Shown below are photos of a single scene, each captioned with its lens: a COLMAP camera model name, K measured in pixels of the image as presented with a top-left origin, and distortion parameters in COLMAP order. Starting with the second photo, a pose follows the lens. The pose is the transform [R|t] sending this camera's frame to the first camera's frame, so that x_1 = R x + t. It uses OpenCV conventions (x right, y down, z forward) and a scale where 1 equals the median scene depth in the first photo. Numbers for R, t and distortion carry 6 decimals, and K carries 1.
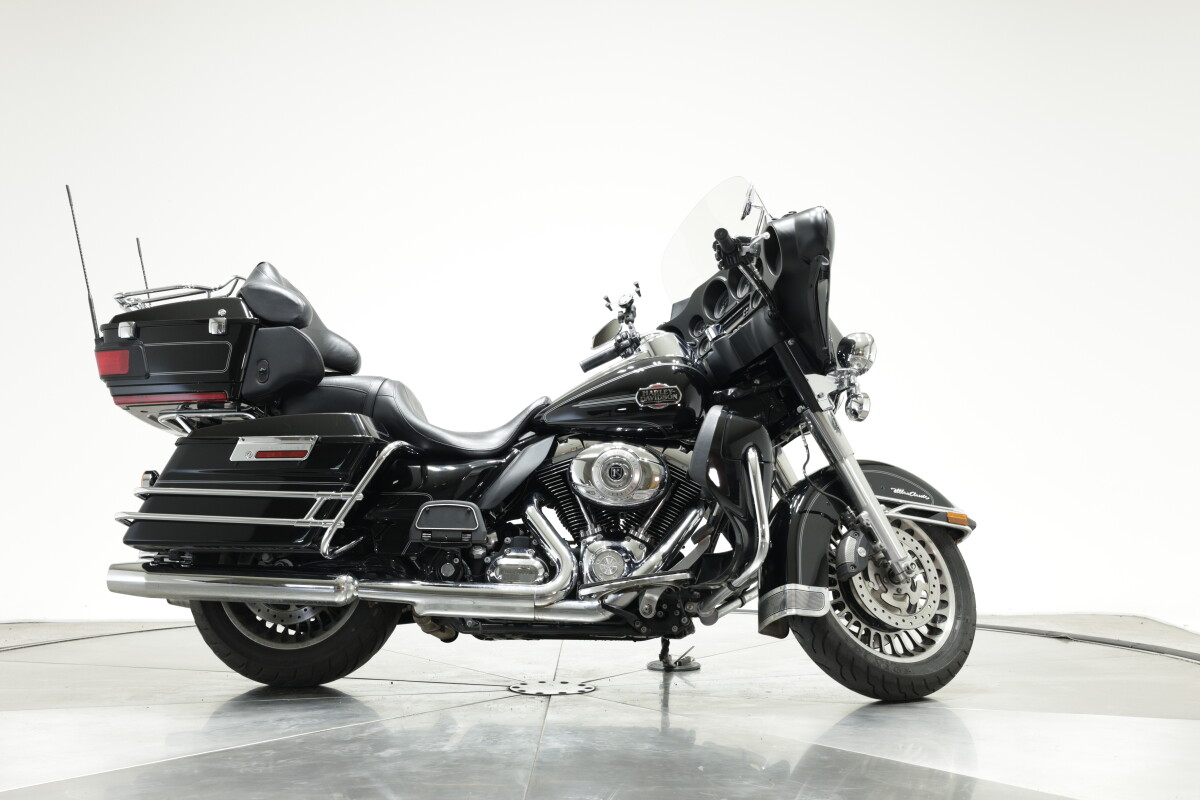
lens RADIAL K [[1650.3, 0, 602.3], [0, 1650.3, 400.9], [0, 0, 1]] dist [0.017475, 0.000000]
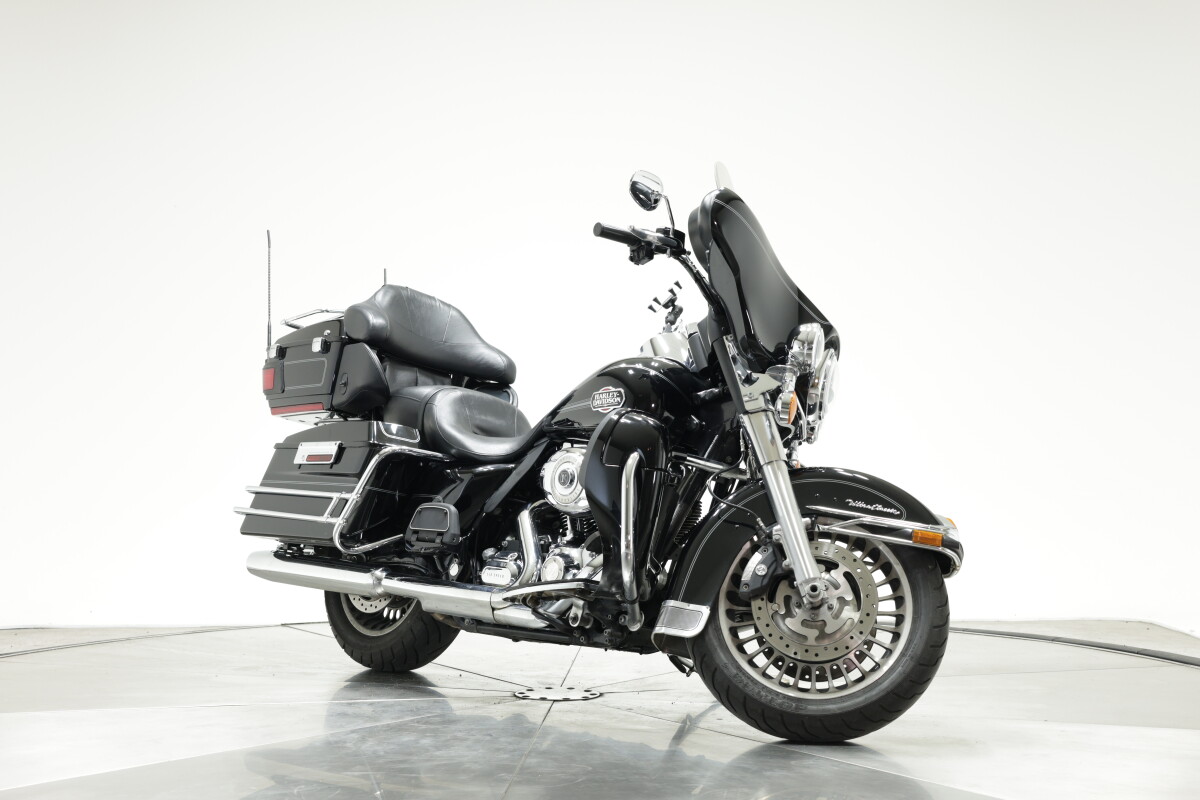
lens RADIAL K [[1650.3, 0, 606.7], [0, 1650.3, 398.7], [0, 0, 1]] dist [0.017475, 0.000000]
pose [[0.782946, -0.018189, -0.621823, 0.627826], [0.010510, 0.999817, -0.016011, 0.012079], [0.622000, 0.006000, 0.782994, 0.240828]]
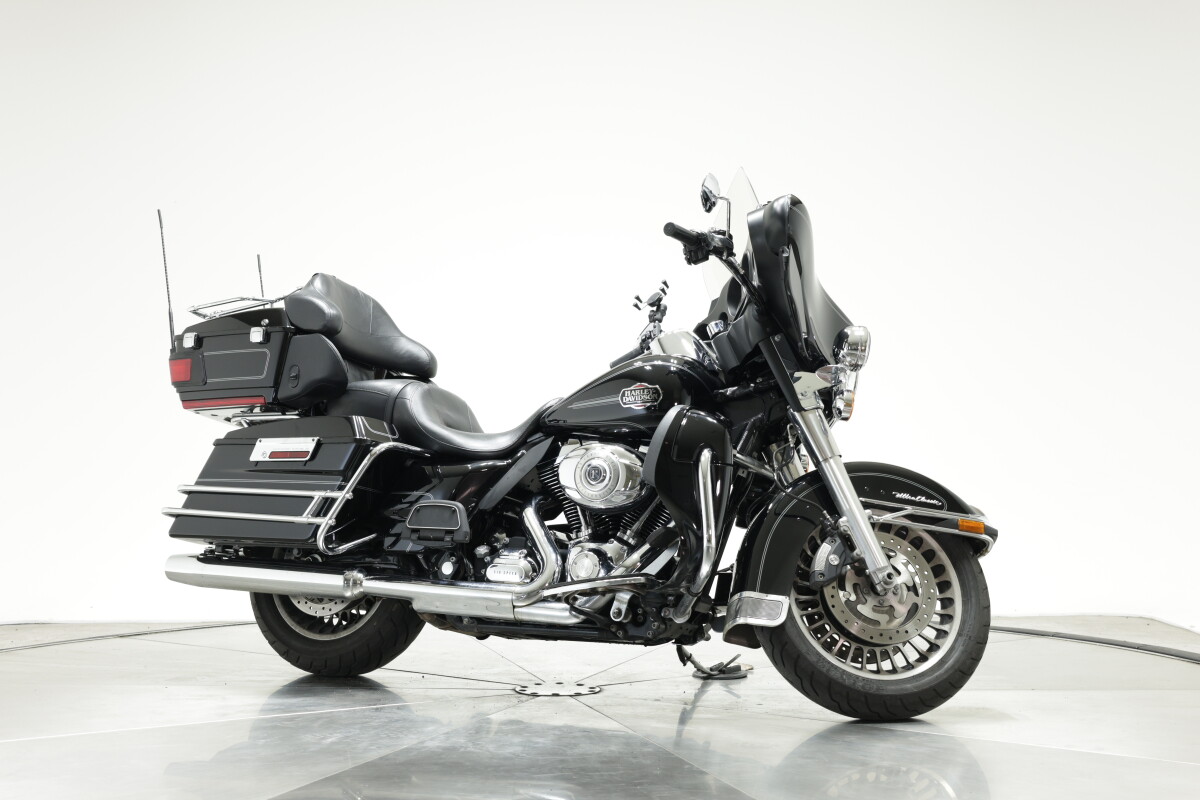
lens RADIAL K [[1650.3, 0, 597.0], [0, 1650.3, 403.9], [0, 0, 1]] dist [0.017475, 0.000000]
pose [[0.941399, -0.008148, -0.337196, 0.336677], [0.007757, 0.999967, -0.002507, 0.003973], [0.337205, -0.000256, 0.941431, 0.068005]]
